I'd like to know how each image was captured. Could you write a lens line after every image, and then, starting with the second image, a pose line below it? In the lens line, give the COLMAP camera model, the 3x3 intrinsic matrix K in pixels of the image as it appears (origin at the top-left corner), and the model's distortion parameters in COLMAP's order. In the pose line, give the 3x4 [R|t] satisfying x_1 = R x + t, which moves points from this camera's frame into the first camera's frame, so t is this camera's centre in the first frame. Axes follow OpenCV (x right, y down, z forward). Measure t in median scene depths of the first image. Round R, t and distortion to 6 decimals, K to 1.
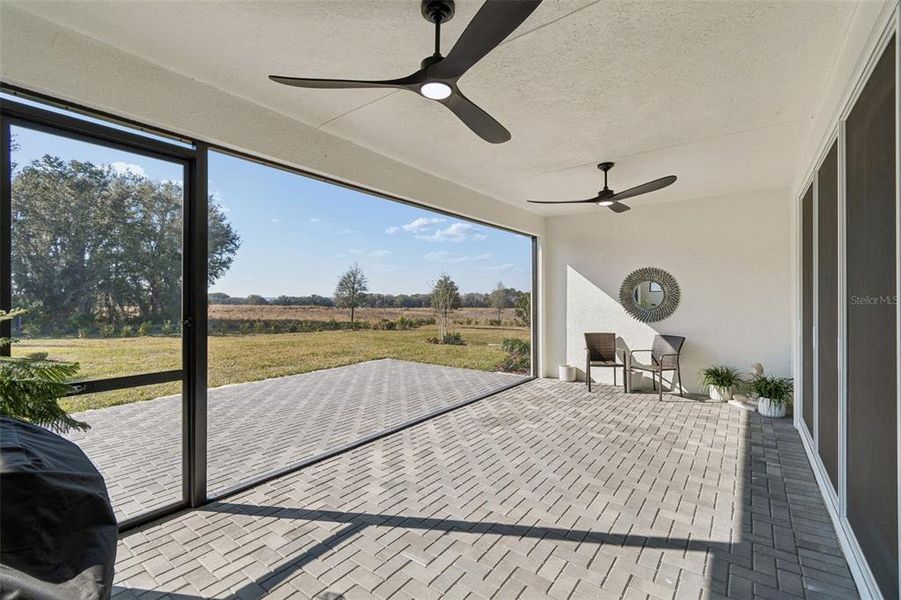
lens RADIAL K [[394.6, 0, 449.8], [0, 394.6, 295.8], [0, 0, 1]] dist [0.002561, 0.000038]
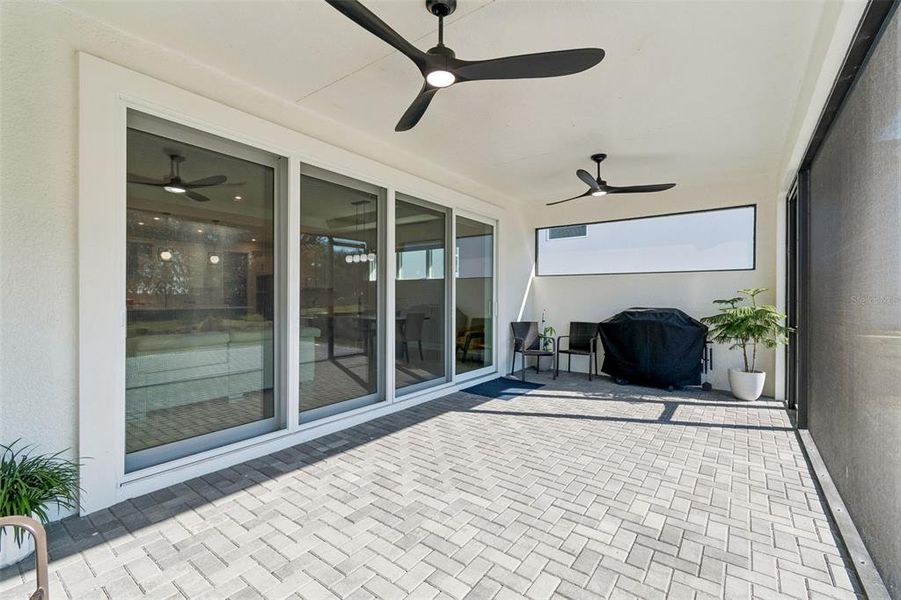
lens RADIAL K [[394.6, 0, 449.8], [0, 394.6, 295.8], [0, 0, 1]] dist [0.002561, 0.000038]
pose [[-0.999938, 0.000971, -0.011063, 0.090182], [0.001006, 0.999994, -0.003161, 0.008302], [0.011060, -0.003172, -0.999934, 0.349883]]
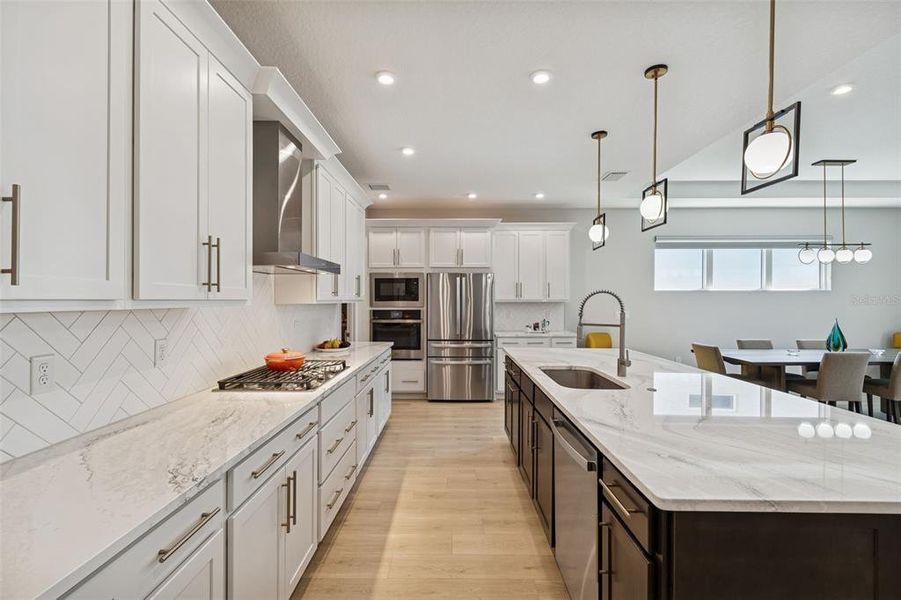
lens RADIAL K [[394.6, 0, 449.8], [0, 394.6, 295.8], [0, 0, 1]] dist [0.002561, 0.000038]
pose [[-0.802065, 0.003456, -0.597227, 0.515531], [0.005695, 0.999982, -0.001861, -0.009902], [0.597210, -0.004894, -0.802070, -0.012065]]
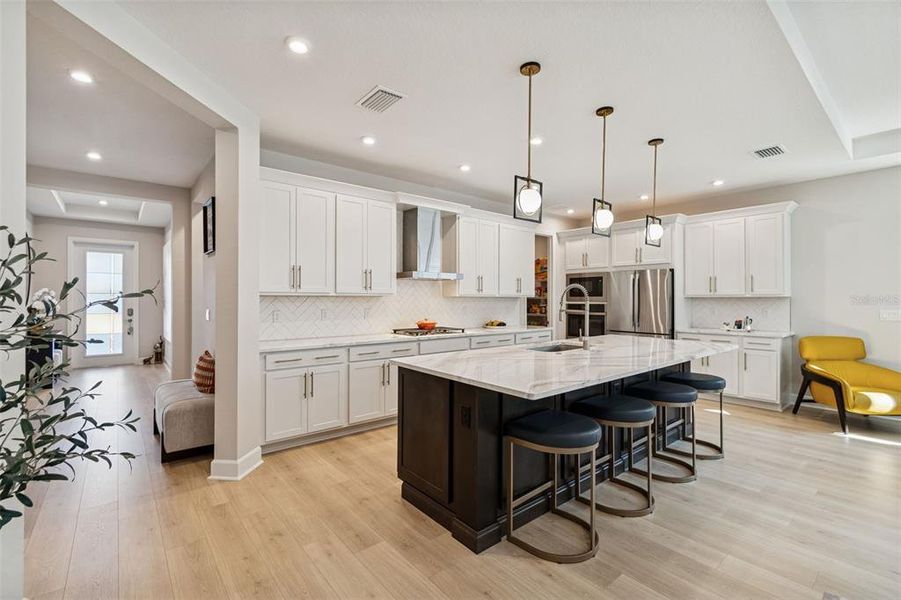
lens RADIAL K [[406.5, 0, 445.5], [0, 406.5, 292.6], [0, 0, 1]] dist [-0.002126, -0.001052]
pose [[-0.971470, 0.007354, 0.237047, 0.407965], [0.002197, 0.999755, -0.022011, -0.002801], [-0.237151, -0.020862, -0.971249, 0.103940]]
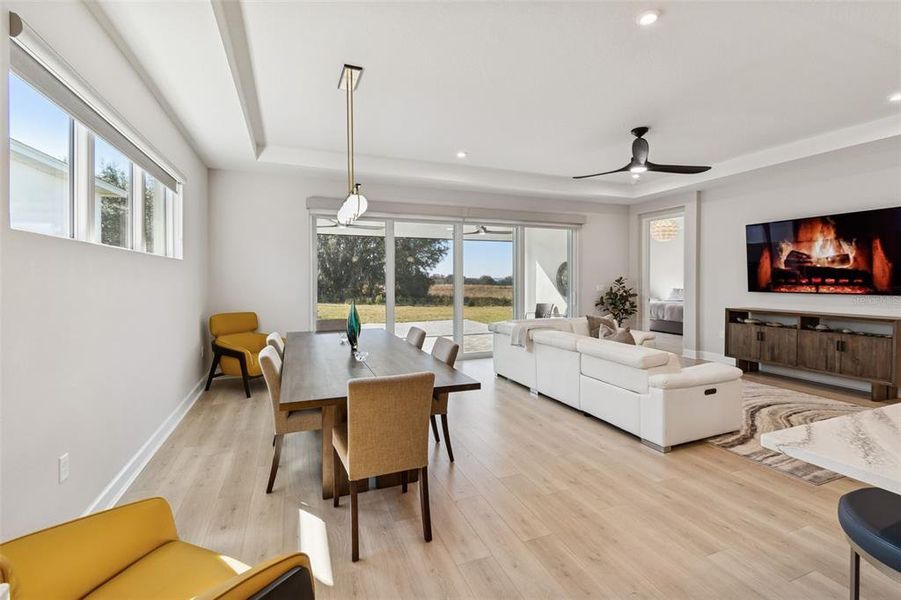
lens RADIAL K [[404.3, 0, 450.2], [0, 404.3, 289.8], [0, 0, 1]] dist [0.000252, -0.000284]
pose [[0.853189, 0.018173, -0.521285, 0.307798], [-0.001219, 0.999460, 0.032848, -0.004599], [0.521600, -0.027390, 0.852750, -0.193330]]
